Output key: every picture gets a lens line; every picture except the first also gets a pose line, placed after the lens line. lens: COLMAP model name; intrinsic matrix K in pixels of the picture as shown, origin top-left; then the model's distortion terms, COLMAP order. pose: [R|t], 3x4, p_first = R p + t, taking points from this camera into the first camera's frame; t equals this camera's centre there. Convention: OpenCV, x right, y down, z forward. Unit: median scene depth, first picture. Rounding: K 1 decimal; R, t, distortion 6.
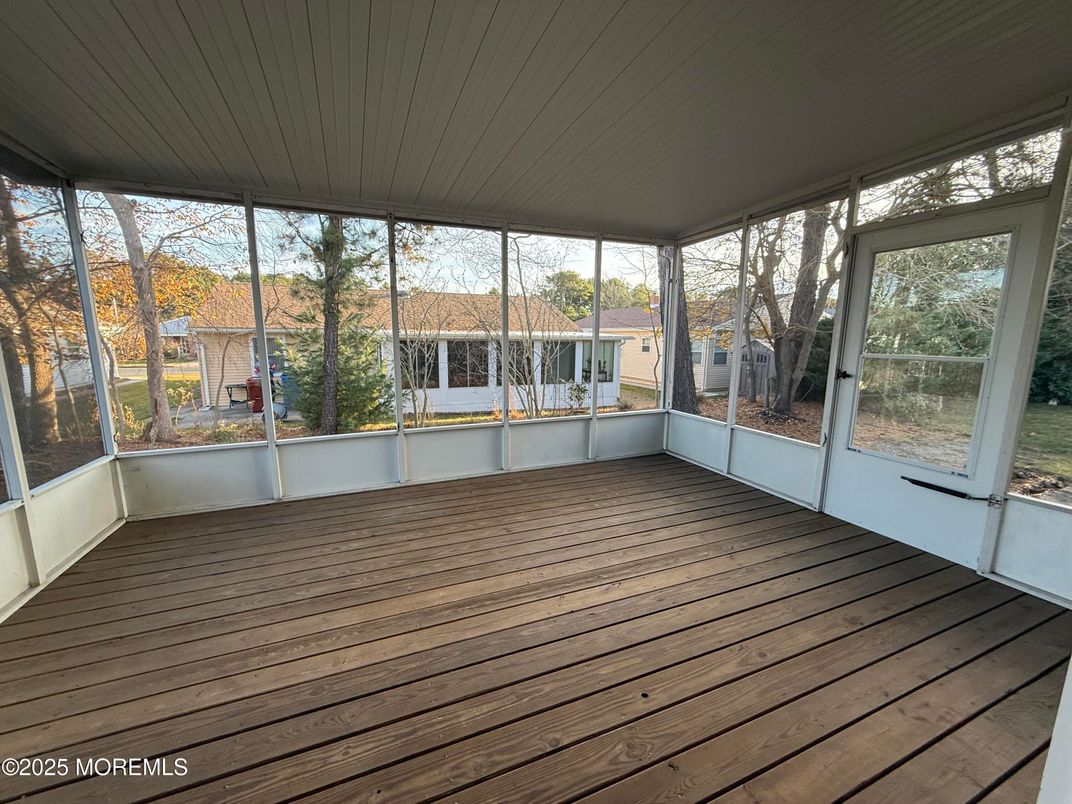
lens RADIAL K [[428.9, 0, 534.9], [0, 428.9, 404.4], [0, 0, 1]] dist [-0.001728, 0.000105]
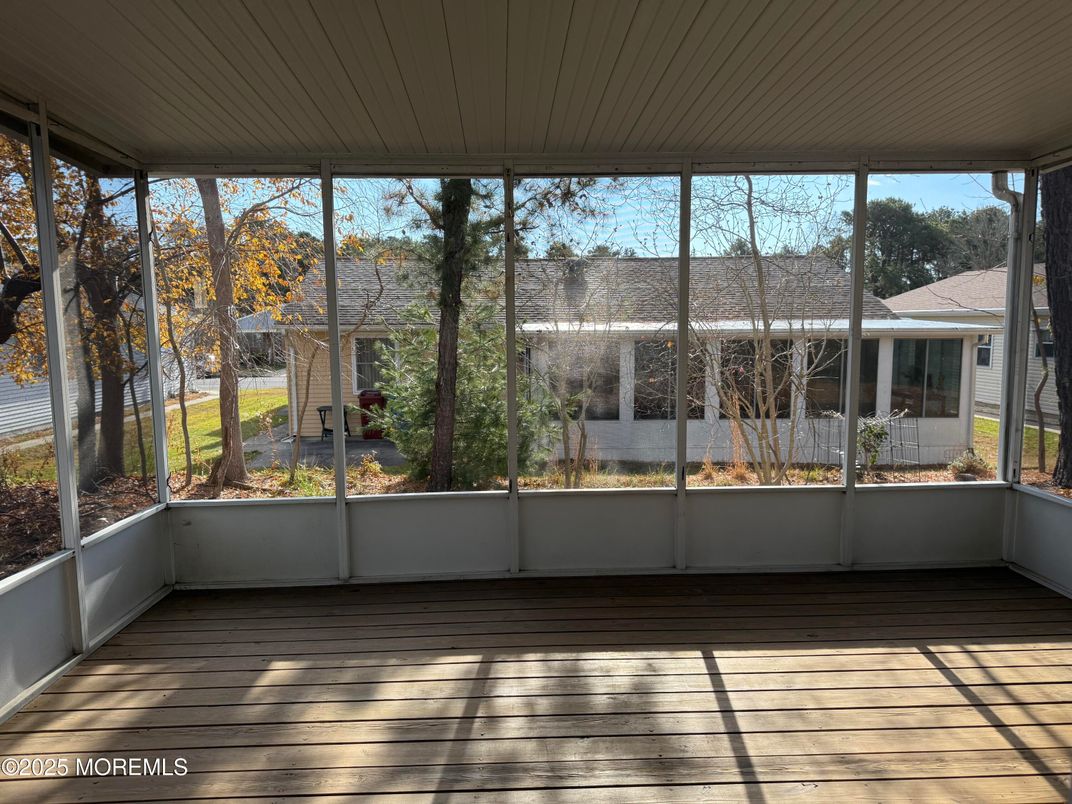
lens RADIAL K [[769.8, 0, 552.1], [0, 769.8, 403.5], [0, 0, 1]] dist [0.091556, -0.165546]
pose [[0.938208, 0.022948, -0.345311, 0.113125], [-0.040316, 0.998253, -0.043199, -0.019948], [0.343716, 0.054452, 0.937494, -0.072016]]
